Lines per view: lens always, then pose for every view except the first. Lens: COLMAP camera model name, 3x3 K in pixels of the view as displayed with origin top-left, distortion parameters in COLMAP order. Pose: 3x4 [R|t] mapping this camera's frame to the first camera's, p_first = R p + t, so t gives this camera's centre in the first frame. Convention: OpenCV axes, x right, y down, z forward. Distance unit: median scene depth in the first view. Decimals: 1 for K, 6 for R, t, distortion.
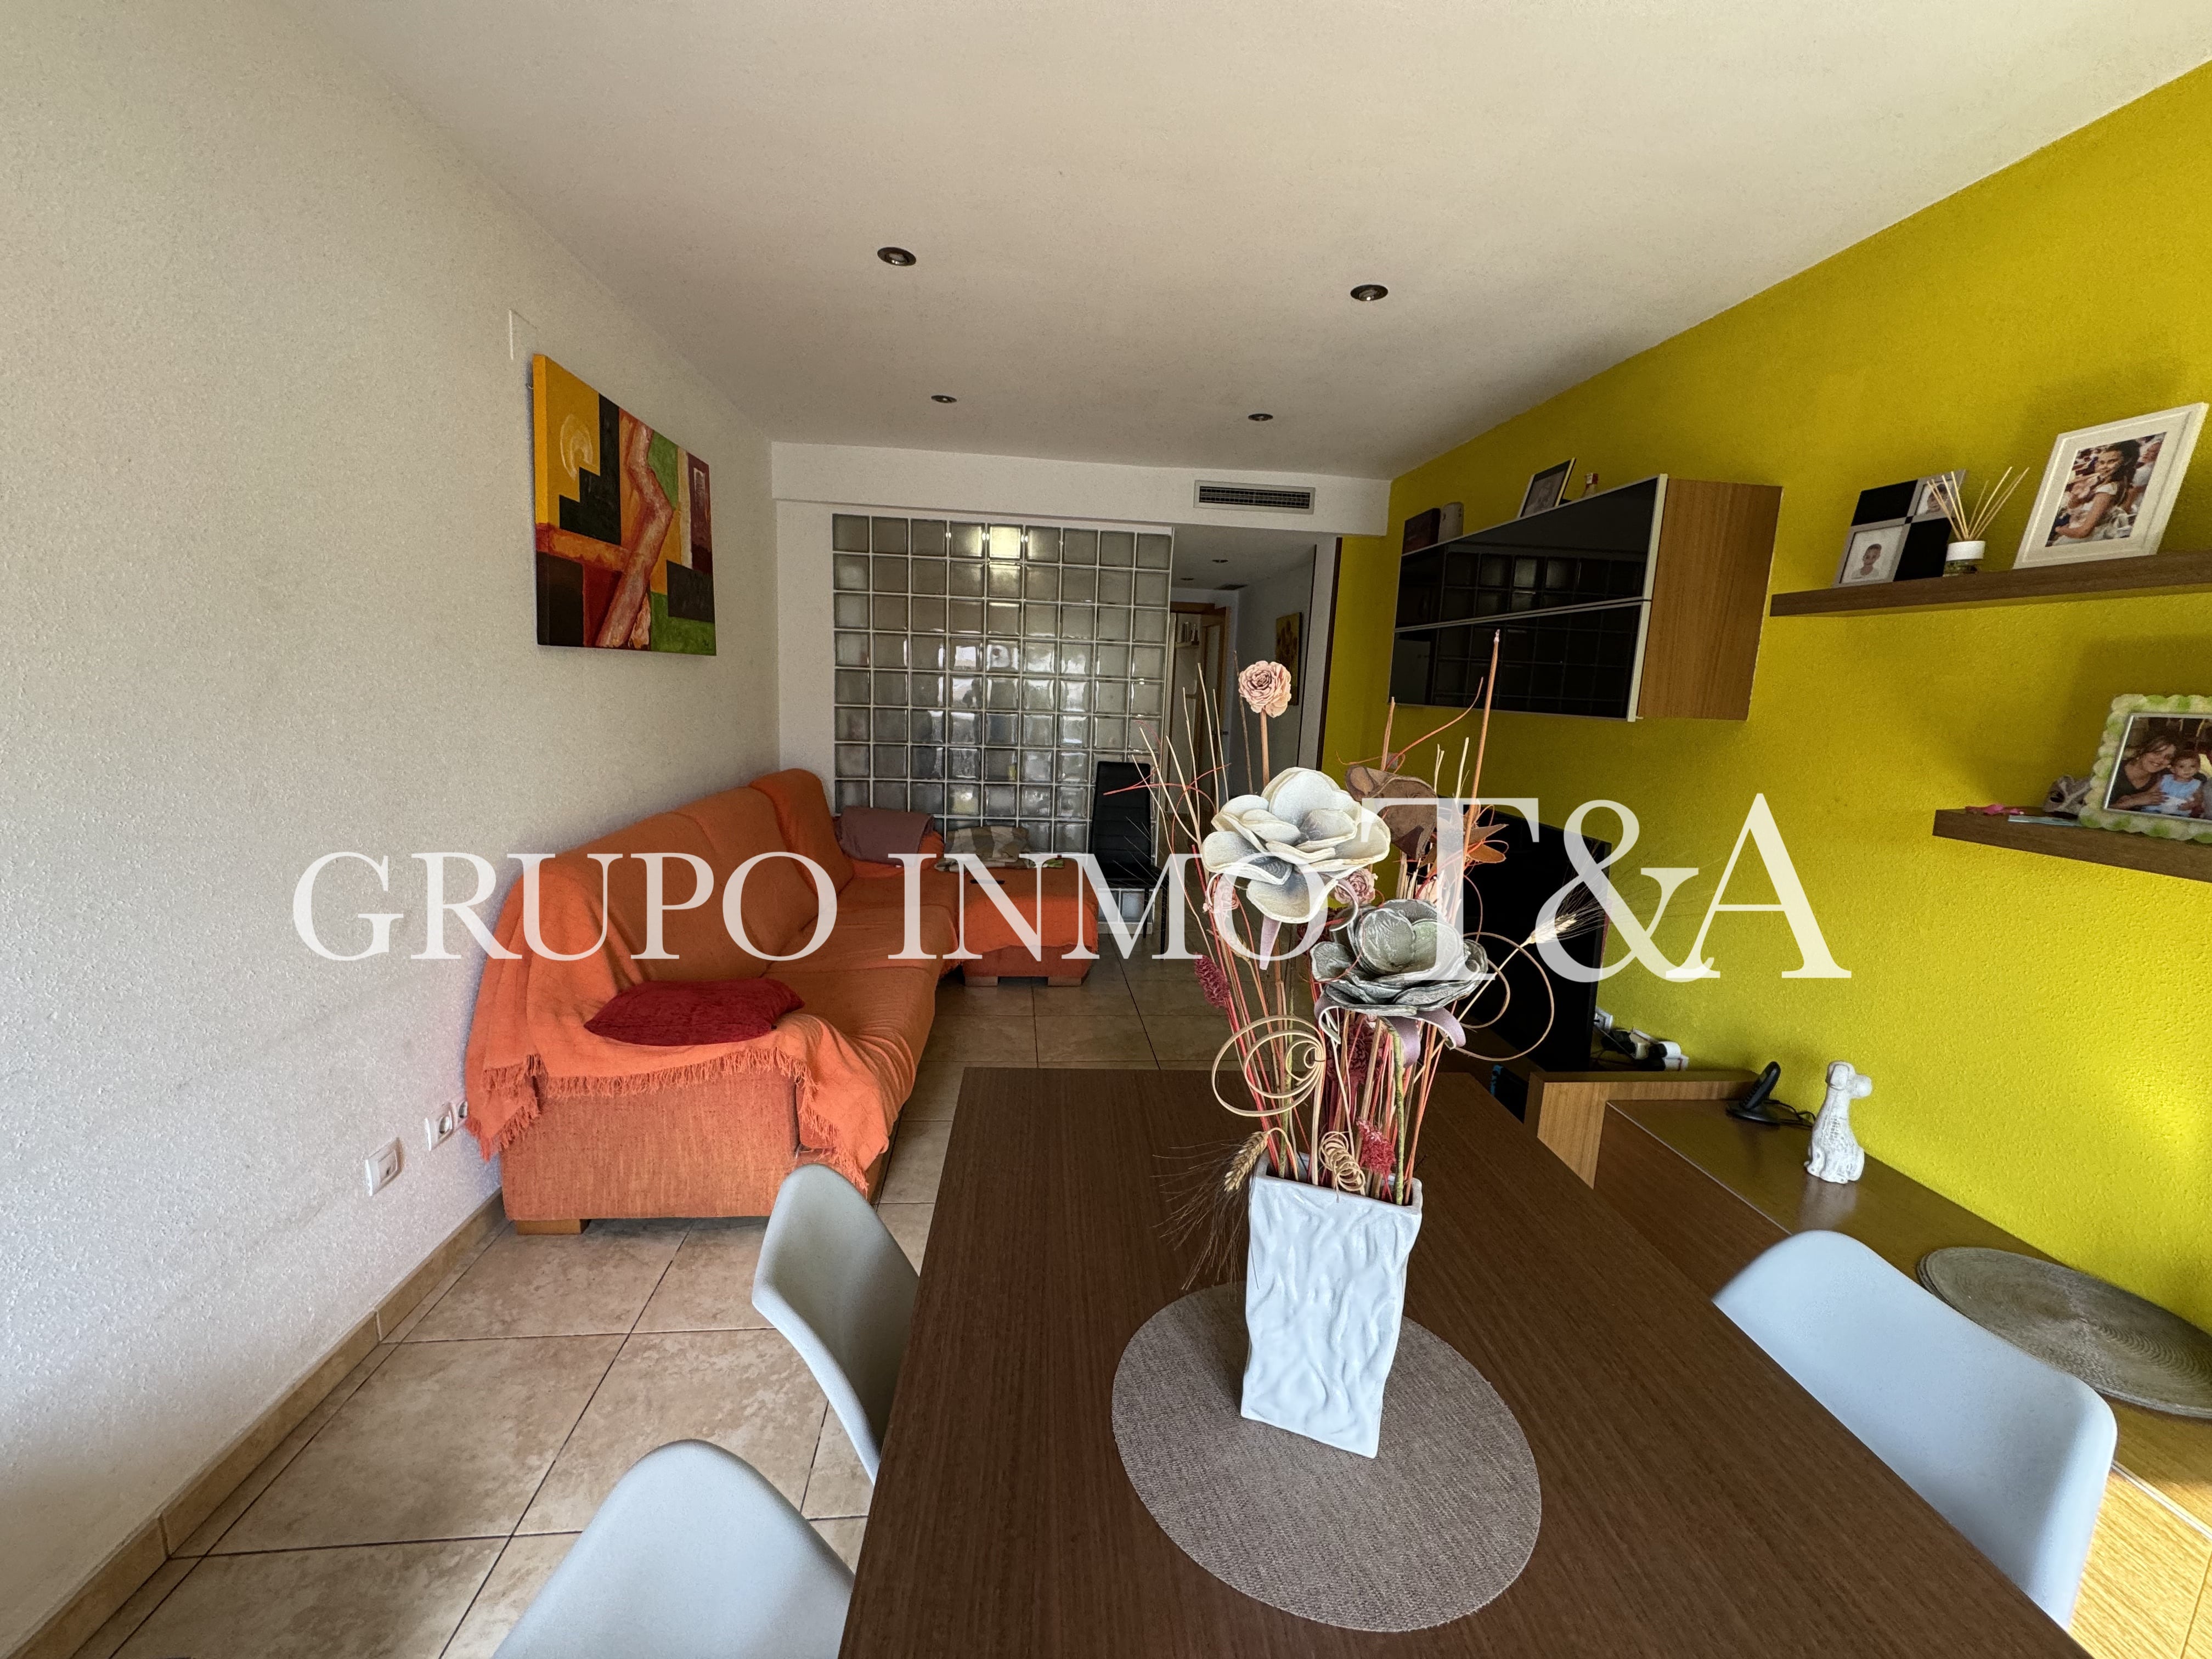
lens RADIAL K [[880.5, 0, 1106.1], [0, 880.5, 824.8], [0, 0, 1]] dist [-0.002948, -0.000402]
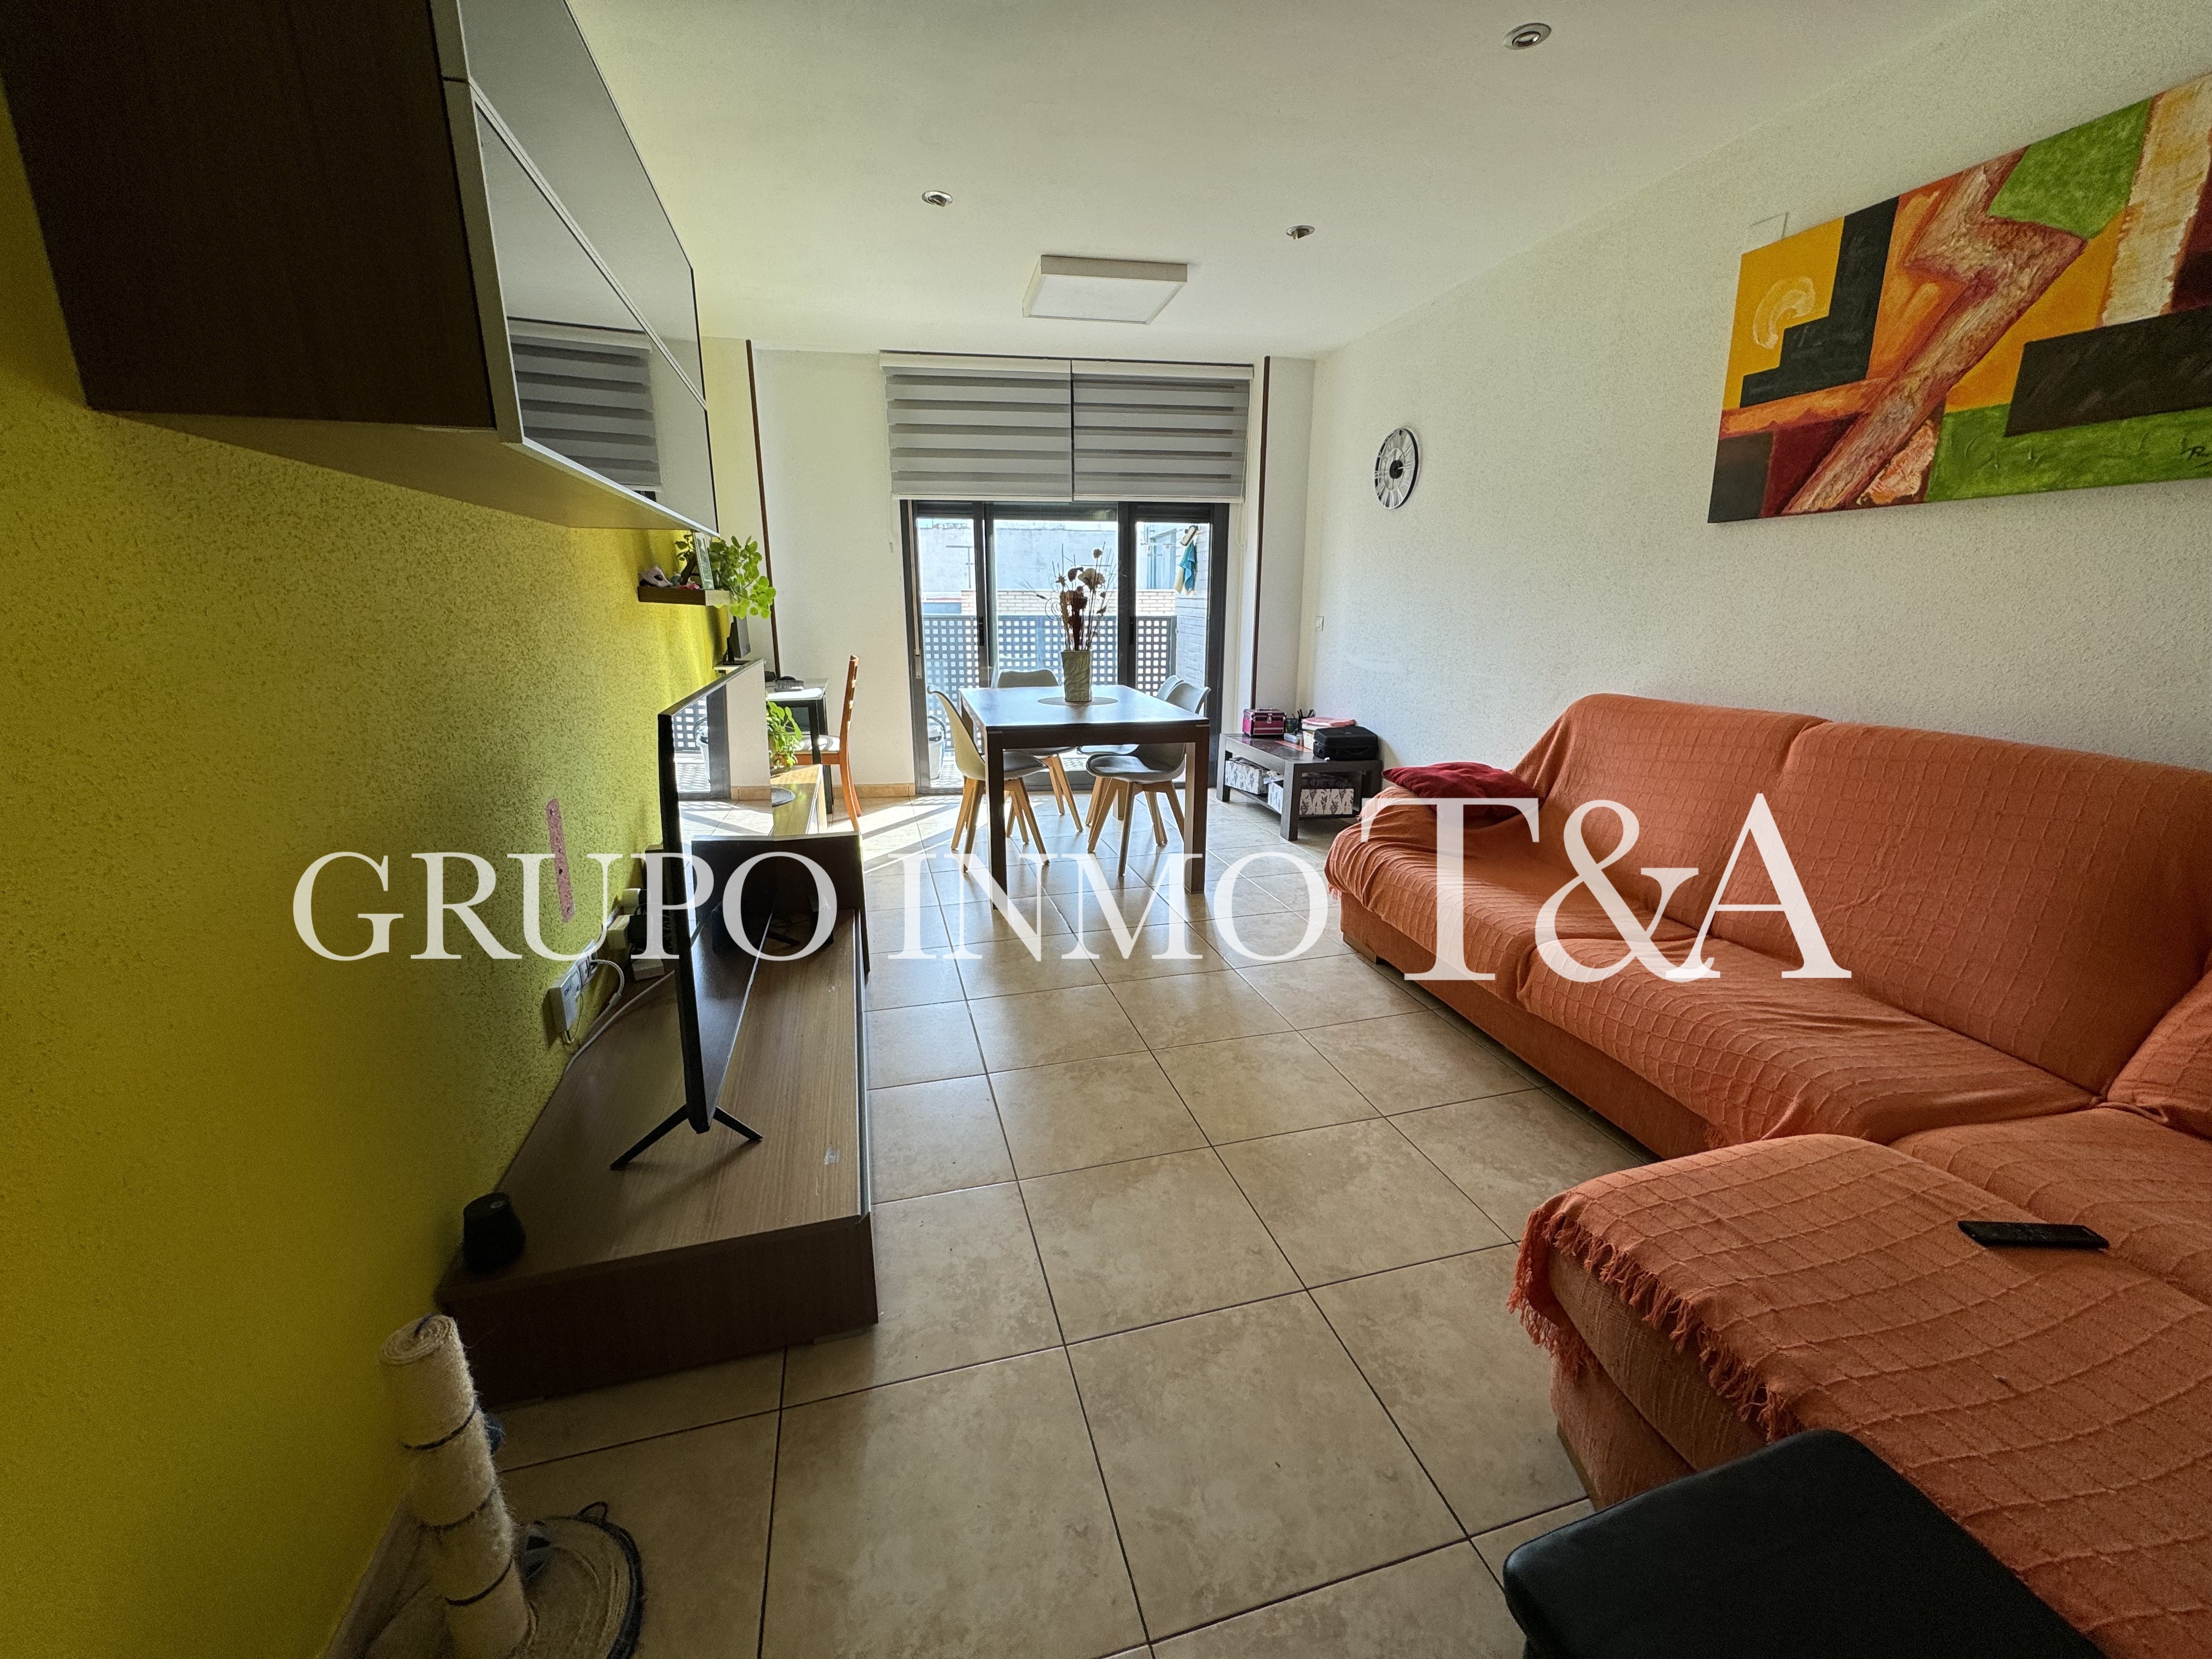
lens RADIAL K [[880.5, 0, 1106.4], [0, 880.5, 829.6], [0, 0, 1]] dist [-0.002948, -0.000402]
pose [[-0.985060, 0.002171, -0.172199, 0.293741], [-0.067922, 0.913964, 0.400070, -0.214407], [0.158252, 0.405789, -0.900162, 1.815626]]
